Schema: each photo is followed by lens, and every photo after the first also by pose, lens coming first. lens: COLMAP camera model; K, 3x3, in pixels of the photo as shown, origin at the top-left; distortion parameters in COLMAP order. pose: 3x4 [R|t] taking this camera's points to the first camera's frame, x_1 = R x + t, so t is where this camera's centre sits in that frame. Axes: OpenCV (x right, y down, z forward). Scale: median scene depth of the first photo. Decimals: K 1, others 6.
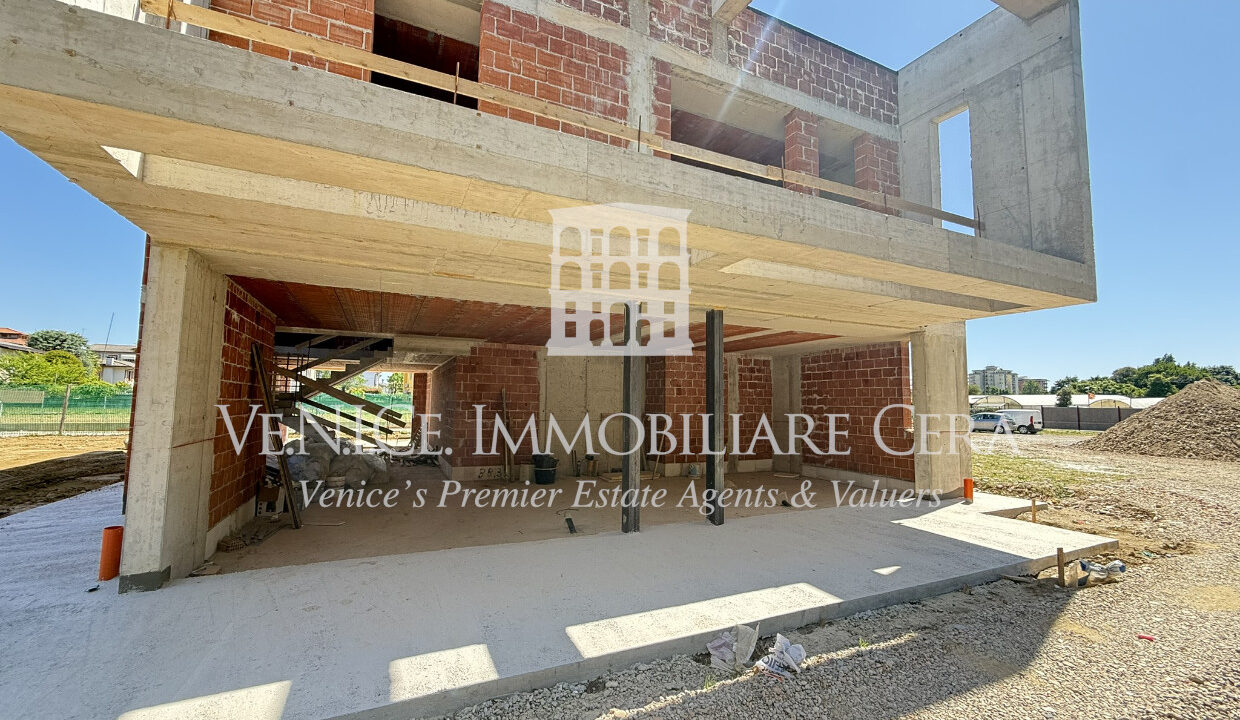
lens RADIAL K [[494.5, 0, 617.1], [0, 494.5, 363.7], [0, 0, 1]] dist [-0.000543, 0.000585]
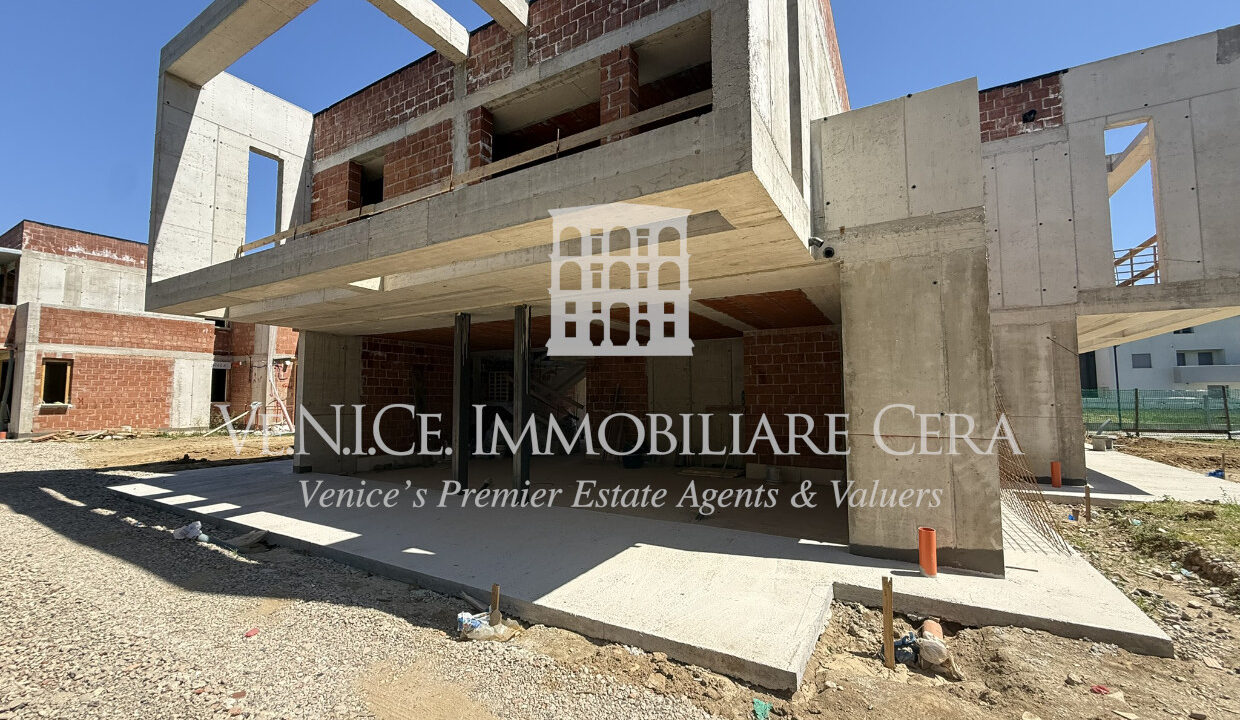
lens RADIAL K [[494.5, 0, 615.2], [0, 494.5, 363.4], [0, 0, 1]] dist [-0.000543, 0.000585]
pose [[0.562449, -0.069639, -0.823894, 0.950874], [0.073987, 0.996688, -0.033736, 0.054257], [0.823515, -0.041982, 0.565739, 0.445579]]
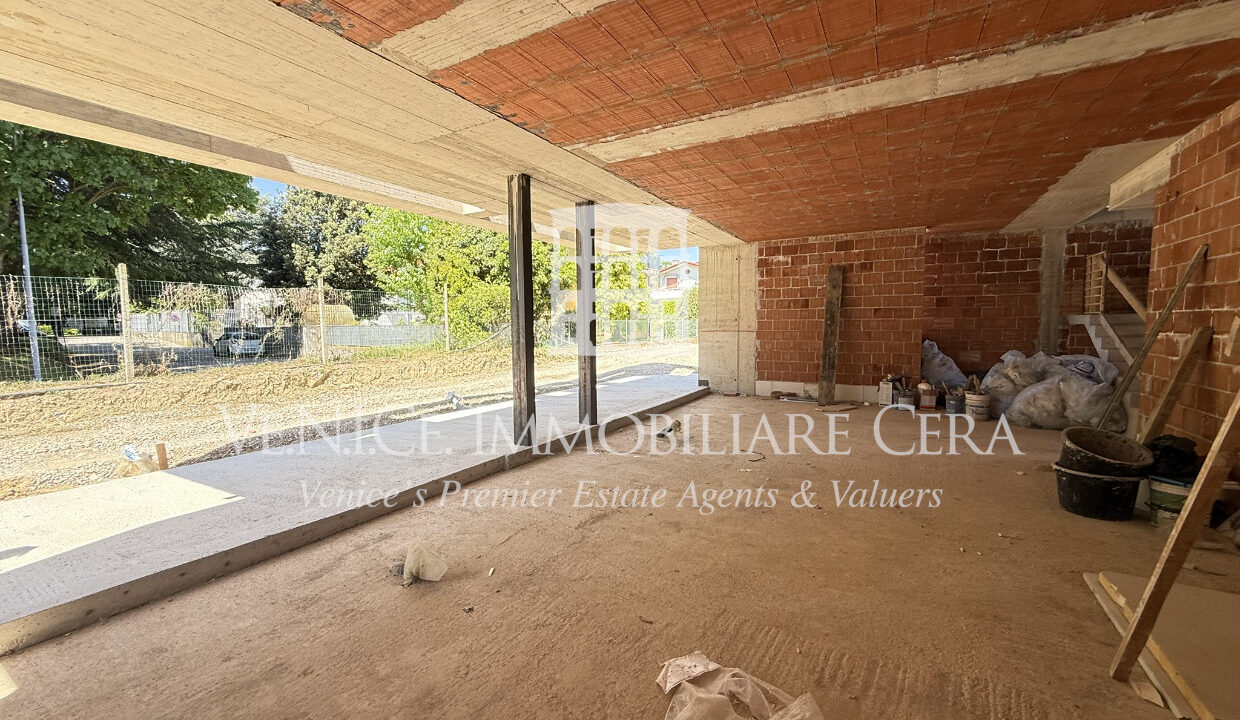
lens RADIAL K [[494.5, 0, 617.2], [0, 494.5, 360.9], [0, 0, 1]] dist [-0.000543, 0.000585]
pose [[-0.819978, 0.037067, -0.571194, 0.419882], [0.045585, 0.998960, -0.000613, 0.148144], [0.570577, -0.026540, -0.820815, 1.376361]]
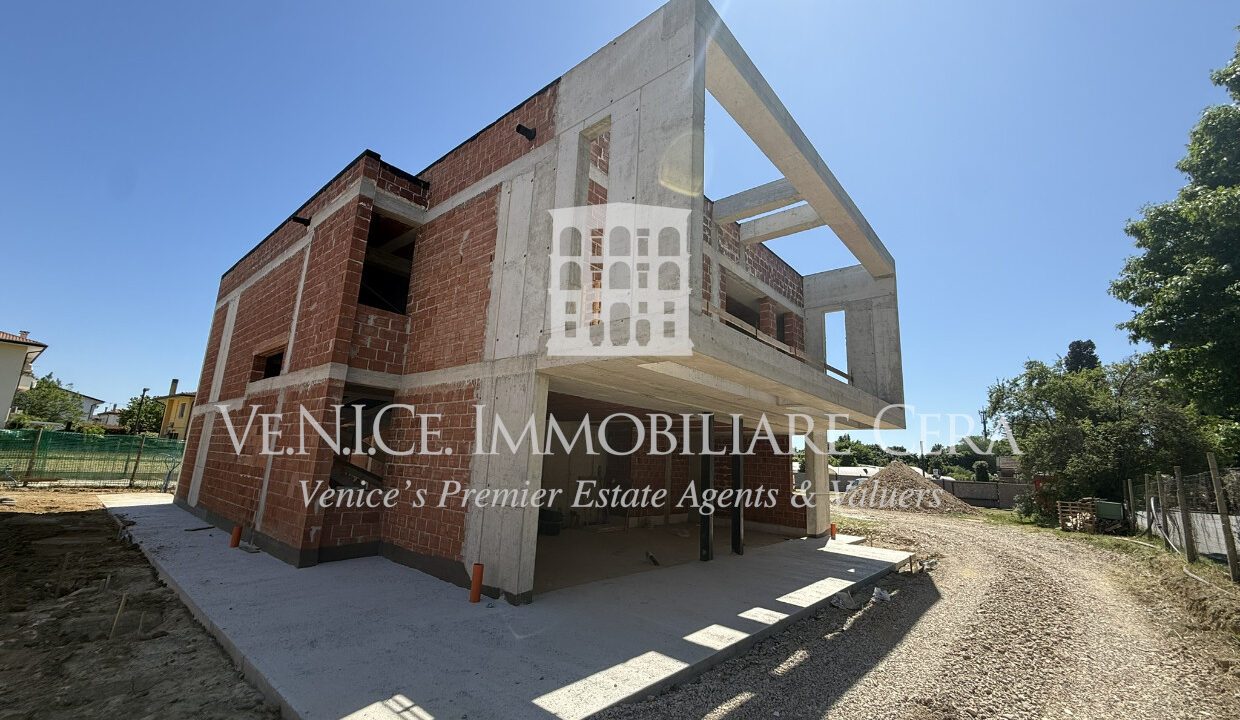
lens RADIAL K [[494.5, 0, 616.0], [0, 494.5, 362.9], [0, 0, 1]] dist [-0.000543, 0.000585]
pose [[0.913545, 0.111194, 0.391244, -0.657958], [-0.068337, 0.990193, -0.121855, -0.050168], [-0.400957, 0.084583, 0.912184, -0.265361]]
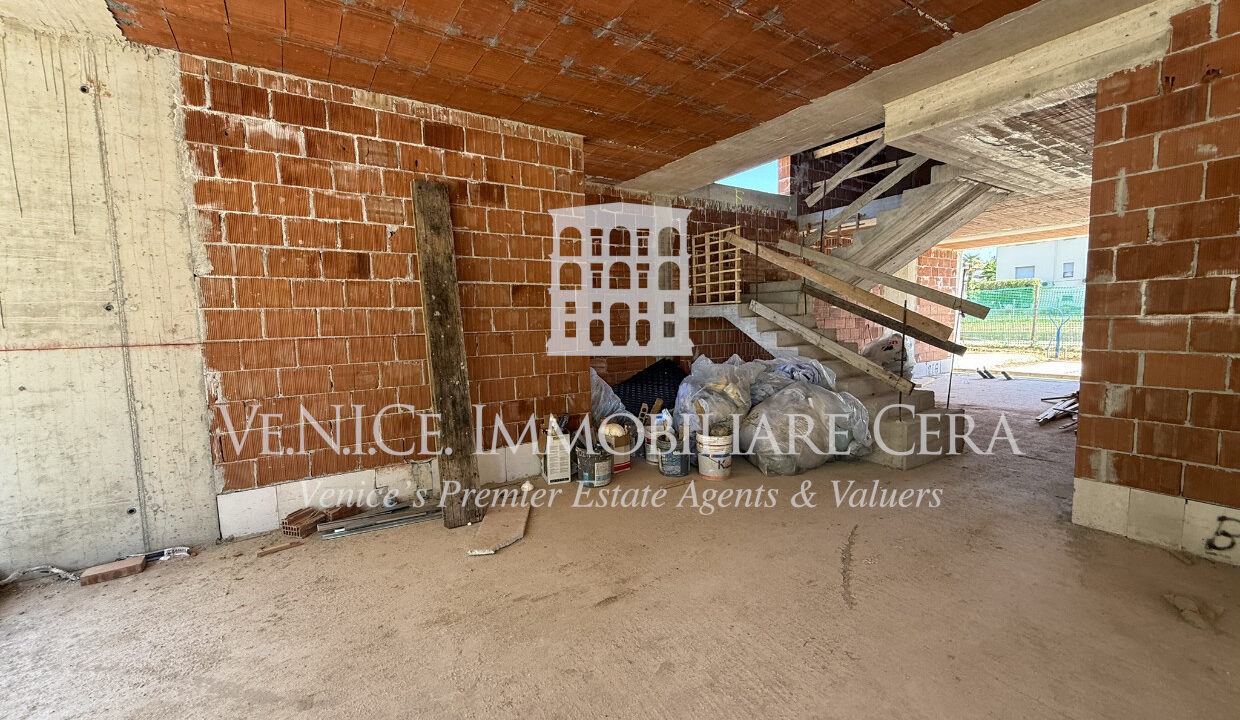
lens RADIAL K [[494.5, 0, 618.2], [0, 494.5, 364.6], [0, 0, 1]] dist [-0.000543, 0.000585]
pose [[0.133528, 0.070982, -0.988500, -0.100844], [0.106761, 0.990597, 0.085554, 0.110118], [0.985278, -0.116957, 0.124694, 0.874897]]
